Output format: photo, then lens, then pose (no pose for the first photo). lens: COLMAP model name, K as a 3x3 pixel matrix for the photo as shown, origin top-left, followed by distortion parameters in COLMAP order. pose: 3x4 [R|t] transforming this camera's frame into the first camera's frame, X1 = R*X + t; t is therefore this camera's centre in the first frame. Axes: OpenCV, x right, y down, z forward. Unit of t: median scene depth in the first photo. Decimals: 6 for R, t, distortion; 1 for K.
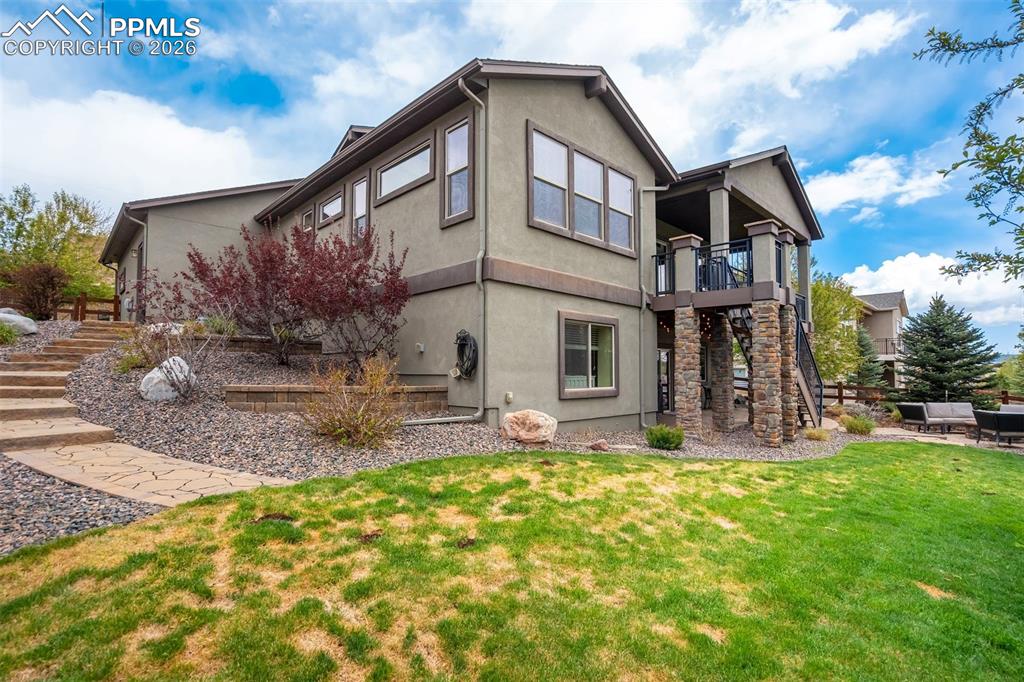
lens RADIAL K [[484.1, 0, 499.6], [0, 484.1, 344.6], [0, 0, 1]] dist [-0.036905, 0.001321]
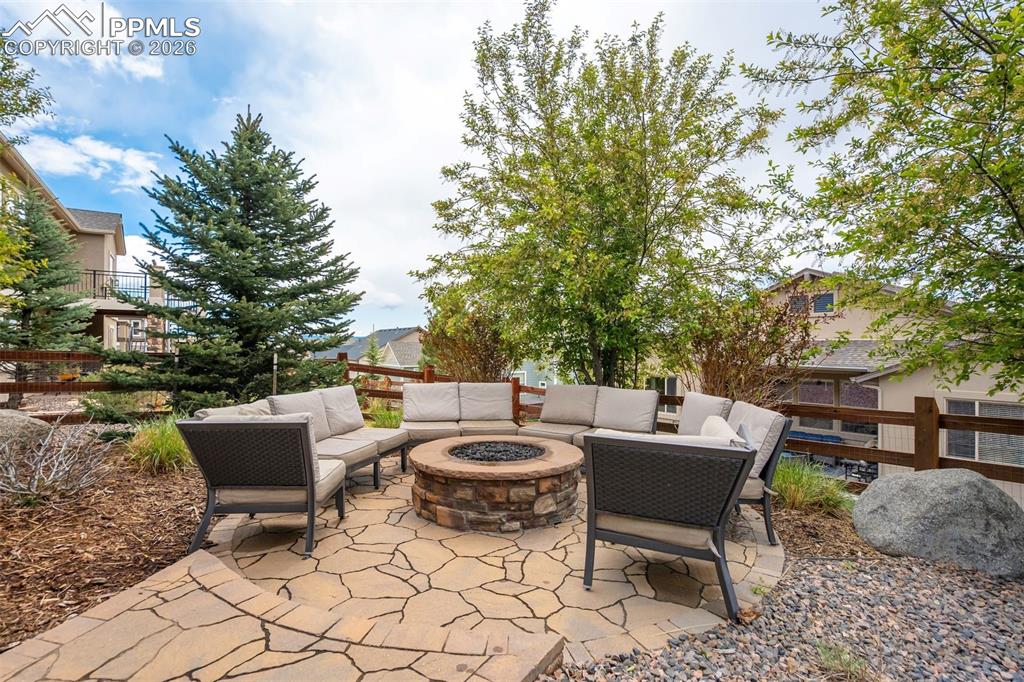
lens RADIAL K [[484.1, 0, 499.6], [0, 484.1, 344.6], [0, 0, 1]] dist [-0.036905, 0.001321]
pose [[0.163098, -0.006624, 0.986588, 0.839228], [-0.053103, 0.998469, 0.015482, 0.104563], [-0.985180, -0.054916, 0.162496, 1.050856]]
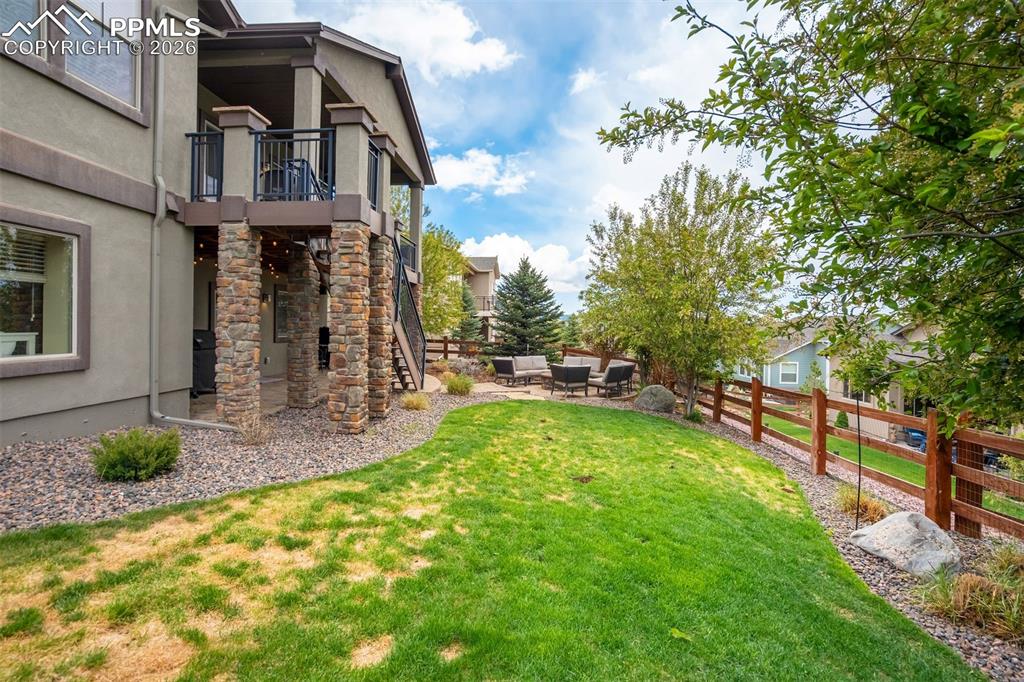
lens RADIAL K [[484.1, 0, 499.6], [0, 484.1, 344.6], [0, 0, 1]] dist [-0.036905, 0.001321]
pose [[0.750098, -0.019780, 0.661031, 0.205400], [-0.044691, 0.995752, 0.080508, 0.013506], [-0.659815, -0.089931, 0.746027, 0.261961]]
